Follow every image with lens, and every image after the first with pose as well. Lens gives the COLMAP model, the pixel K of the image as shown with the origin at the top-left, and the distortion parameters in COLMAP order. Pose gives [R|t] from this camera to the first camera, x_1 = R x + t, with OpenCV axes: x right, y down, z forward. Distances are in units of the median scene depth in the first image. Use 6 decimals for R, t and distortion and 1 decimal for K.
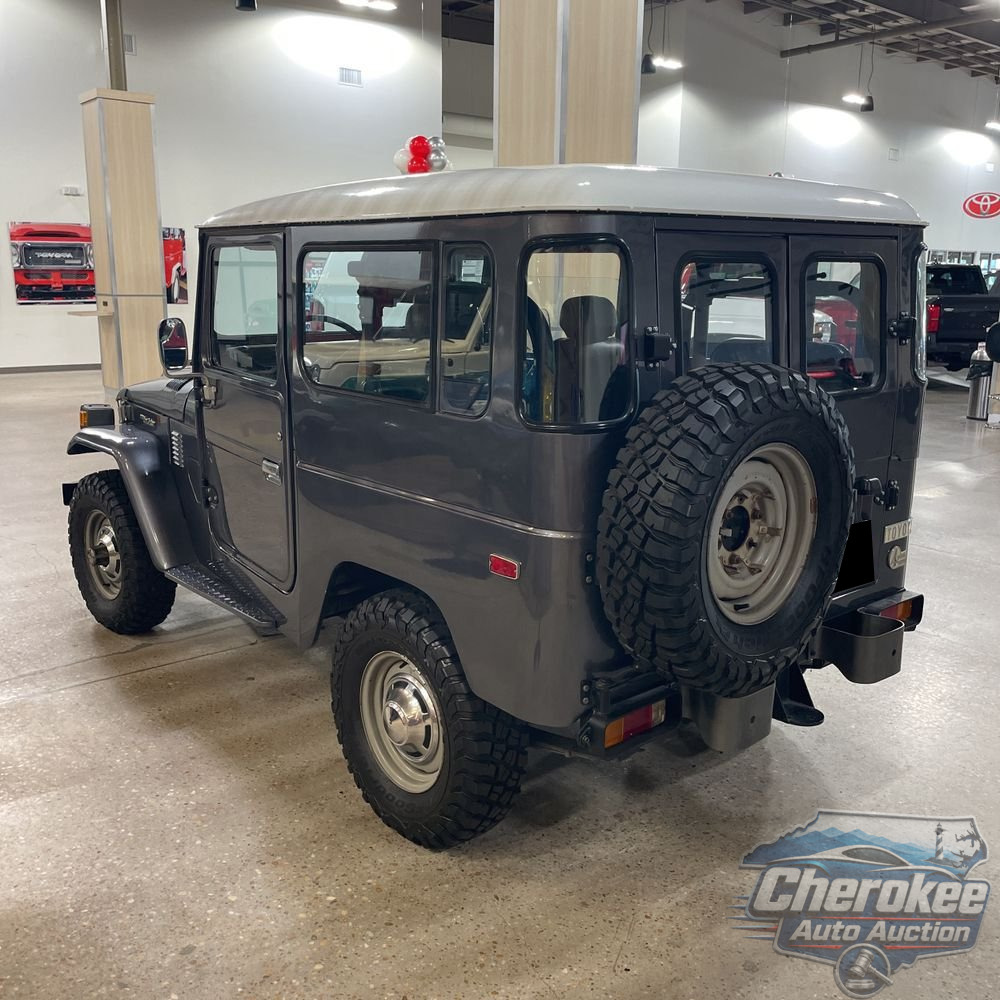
lens RADIAL K [[1020.4, 0, 495.9], [0, 1020.4, 497.8], [0, 0, 1]] dist [0.029290, 0.000000]
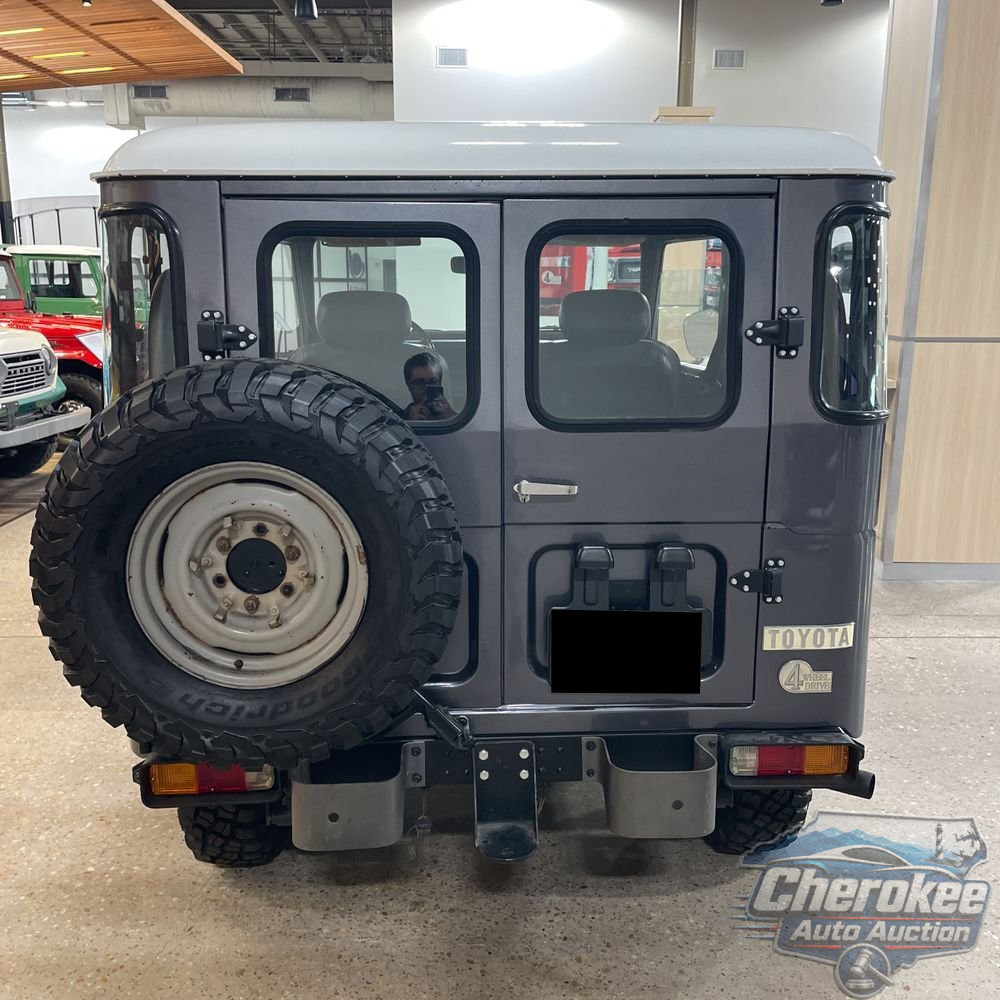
lens RADIAL K [[1020.4, 0, 492.9], [0, 1020.4, 512.4], [0, 0, 1]] dist [0.029290, 0.000000]
pose [[0.785927, 0.128565, -0.604806, 0.630984], [-0.129550, 0.990673, 0.042244, -0.051313], [0.604595, 0.045152, 0.795252, 0.349283]]
